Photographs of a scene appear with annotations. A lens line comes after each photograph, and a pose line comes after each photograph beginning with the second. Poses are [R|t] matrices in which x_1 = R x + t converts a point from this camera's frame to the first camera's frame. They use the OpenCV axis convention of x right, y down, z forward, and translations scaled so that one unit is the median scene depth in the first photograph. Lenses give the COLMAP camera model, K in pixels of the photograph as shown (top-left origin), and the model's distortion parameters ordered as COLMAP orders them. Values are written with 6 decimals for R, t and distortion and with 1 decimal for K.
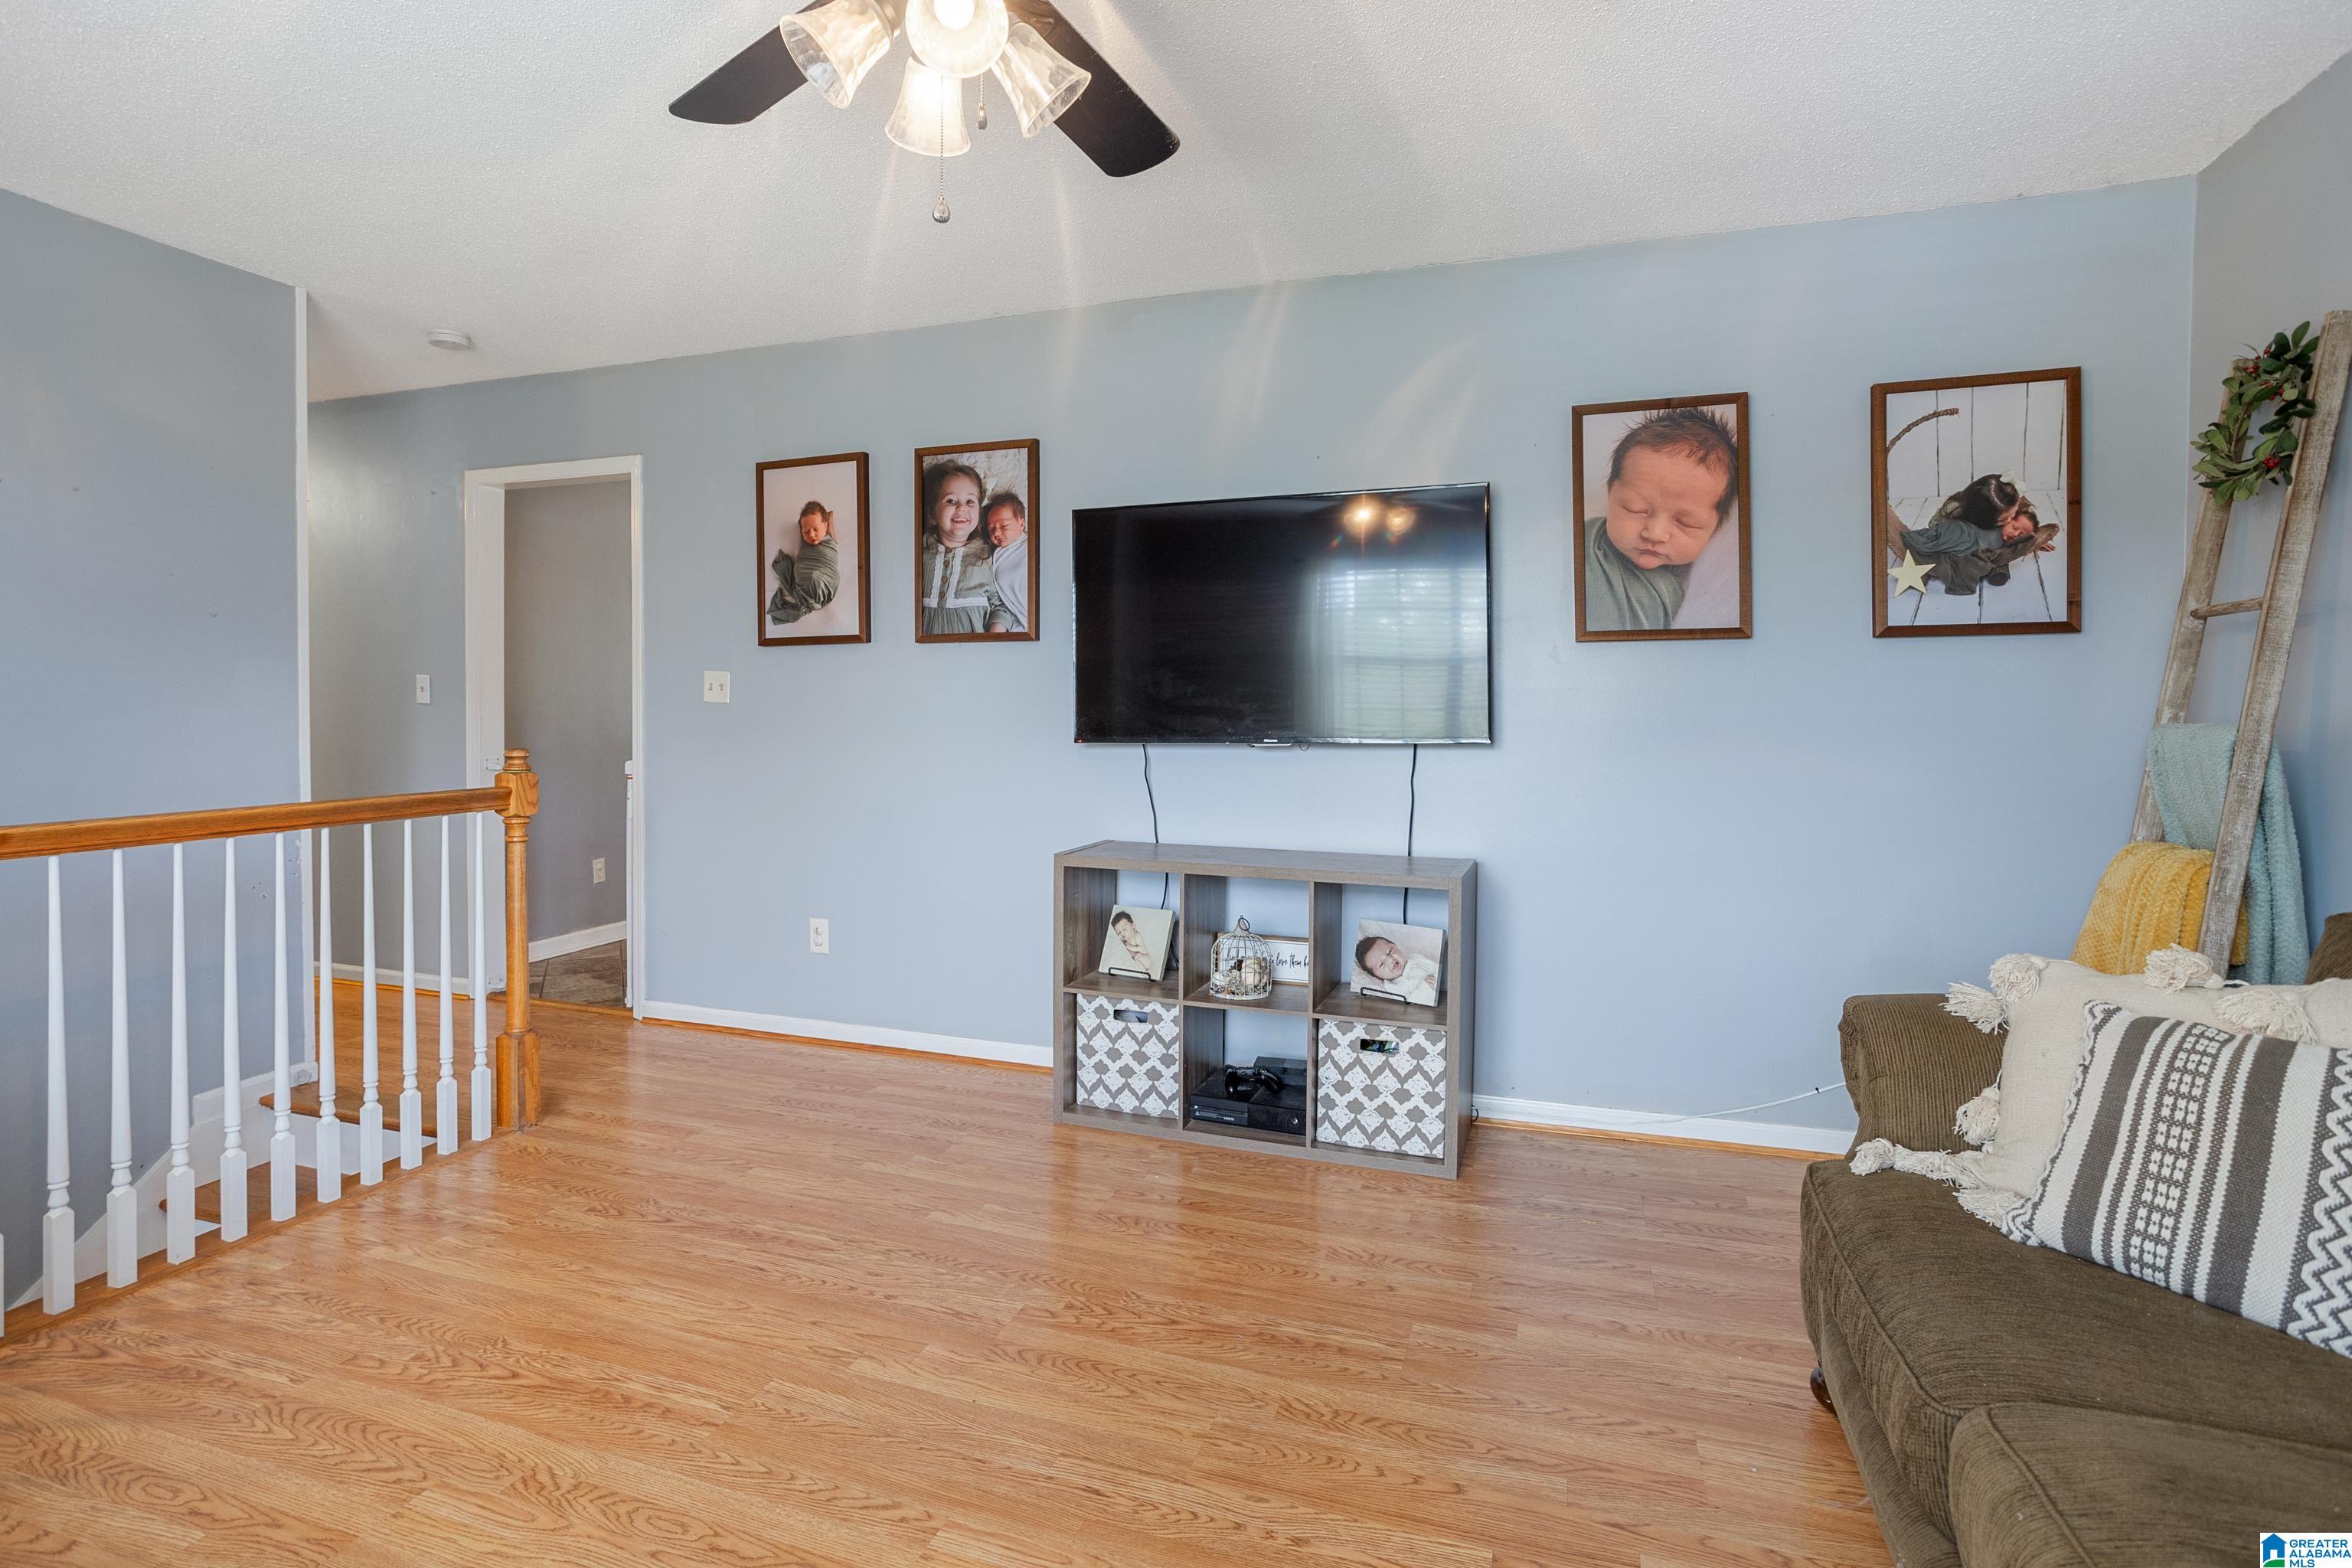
lens RADIAL K [[1125.9, 0, 1174.2], [0, 1125.9, 735.9], [0, 0, 1]] dist [0.000167, 0.000197]
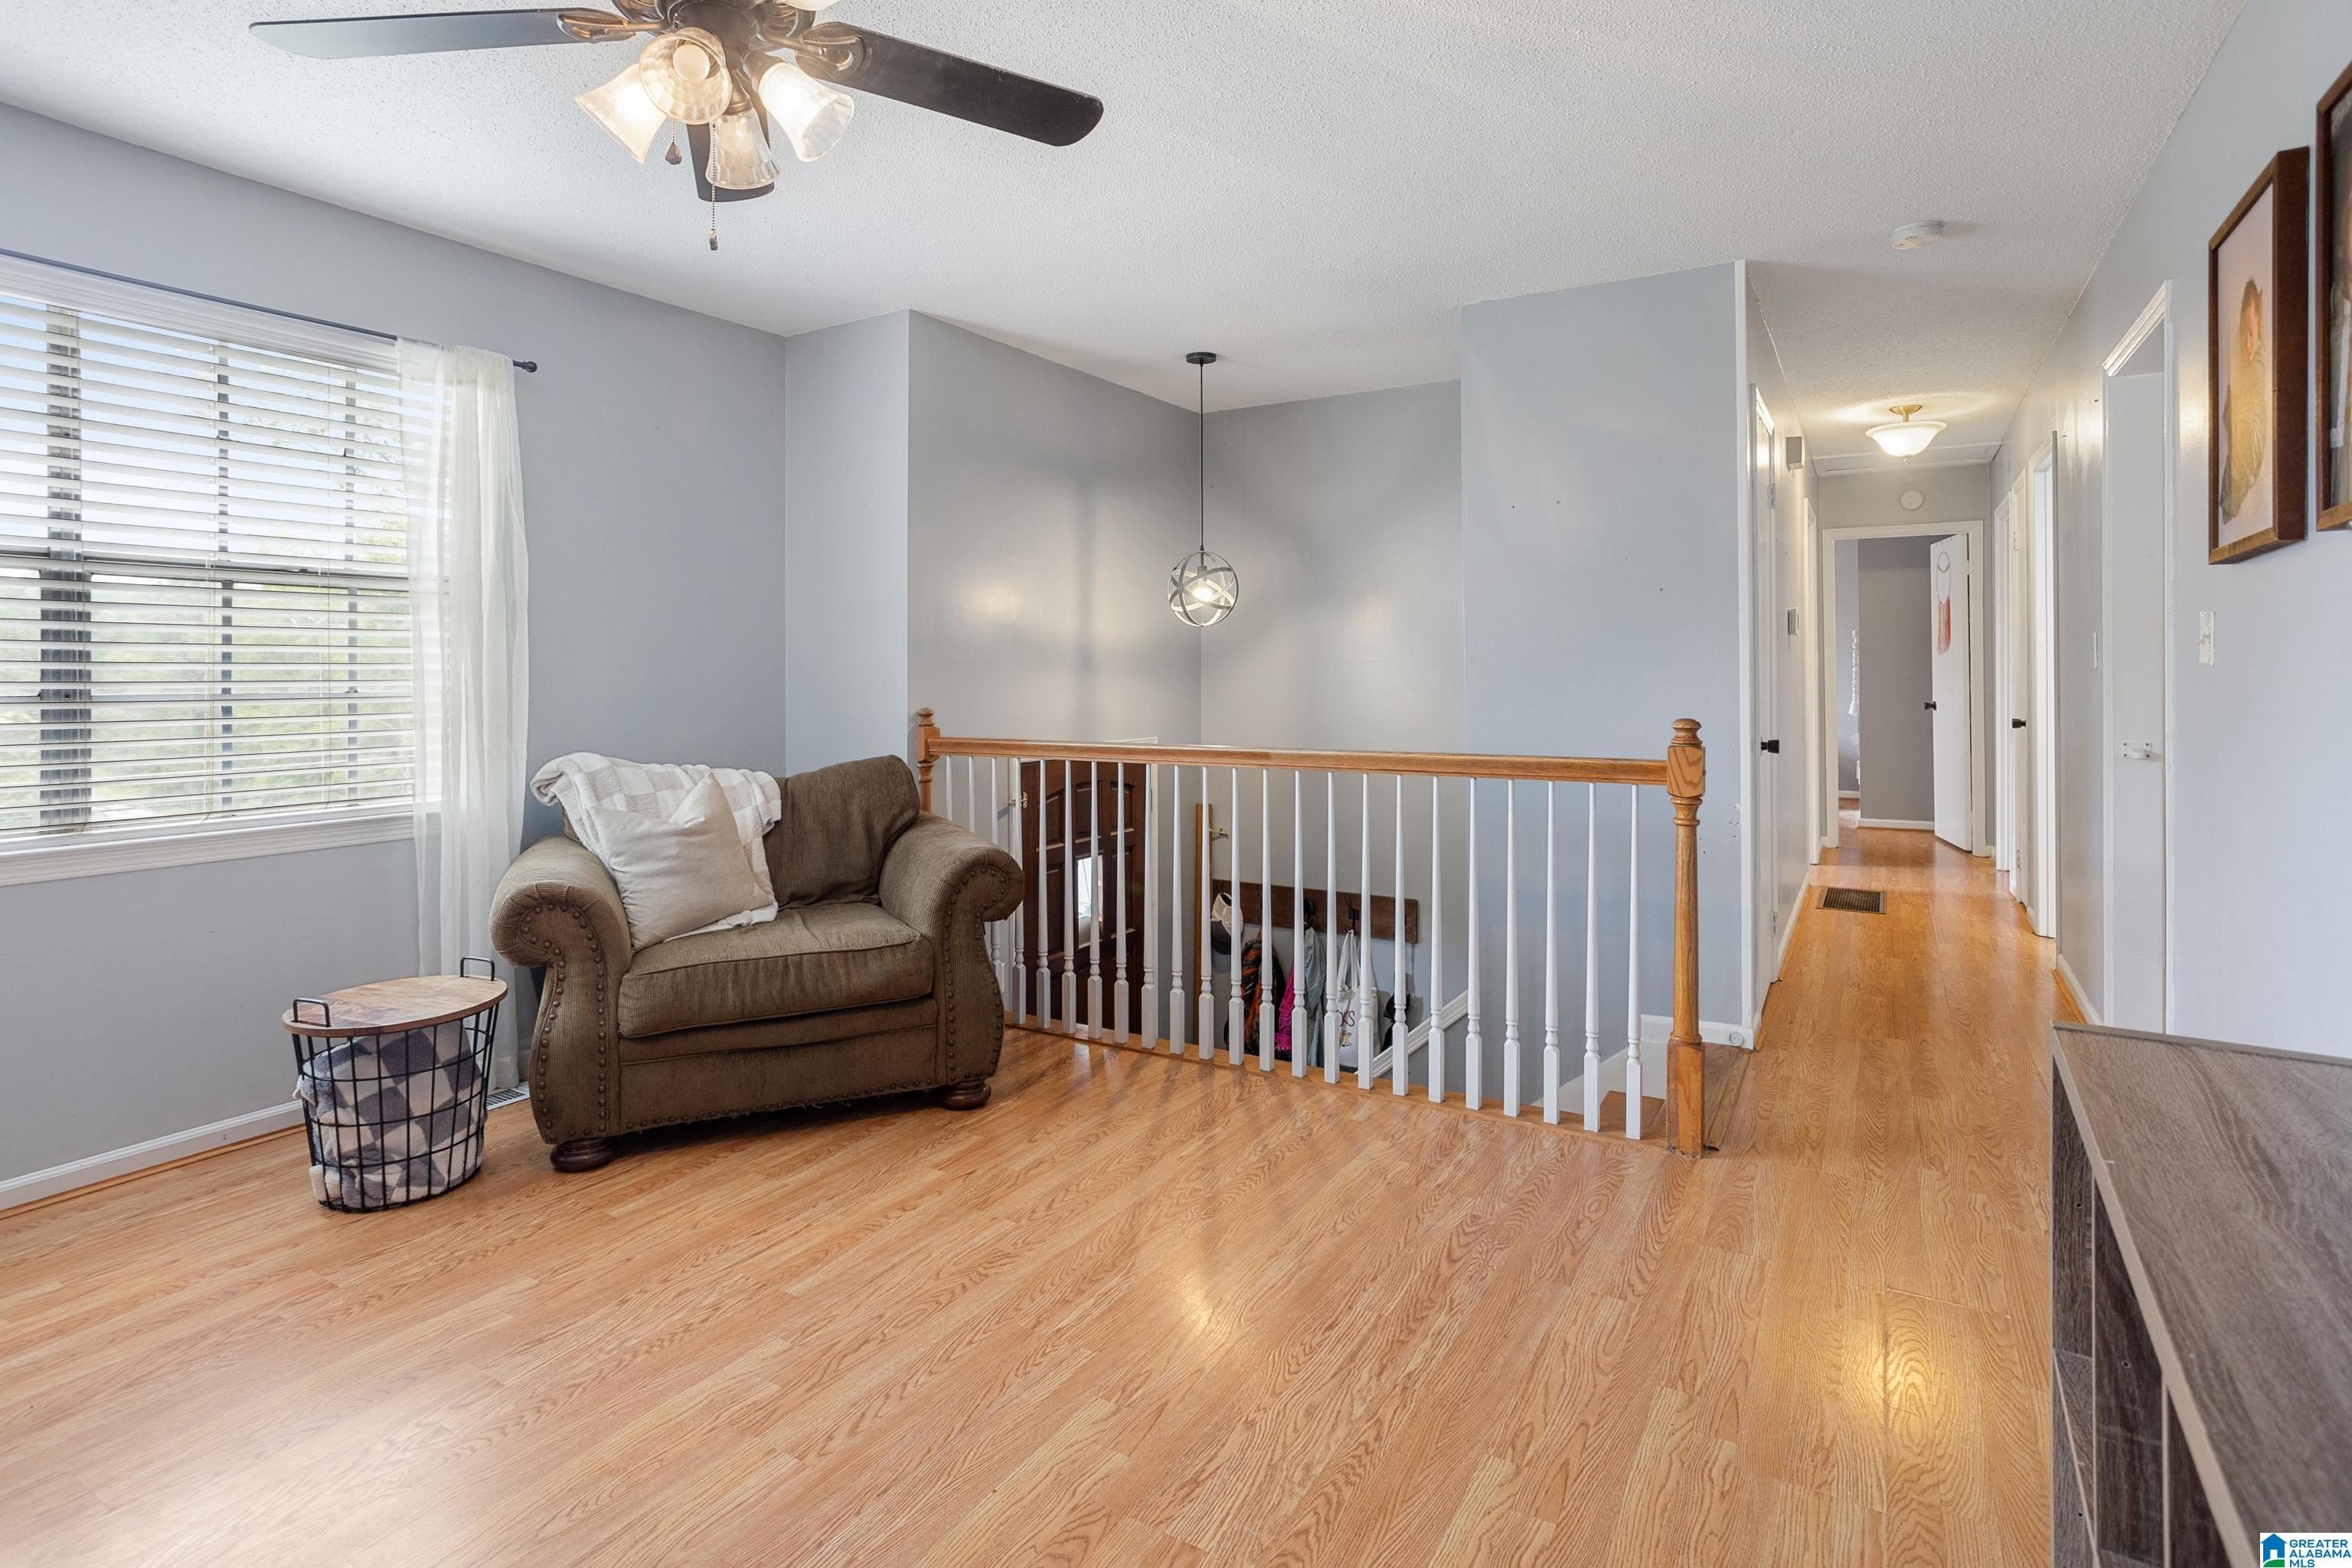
lens RADIAL K [[1176.5, 0, 1176.0], [0, 1176.5, 784.0], [0, 0, 1]] dist [-0.022091, 0.000002]
pose [[-0.196539, 0.100080, -0.975375, 0.512972], [-0.027213, 0.993837, 0.107458, -0.037525], [0.980118, 0.047663, -0.192604, 1.079199]]
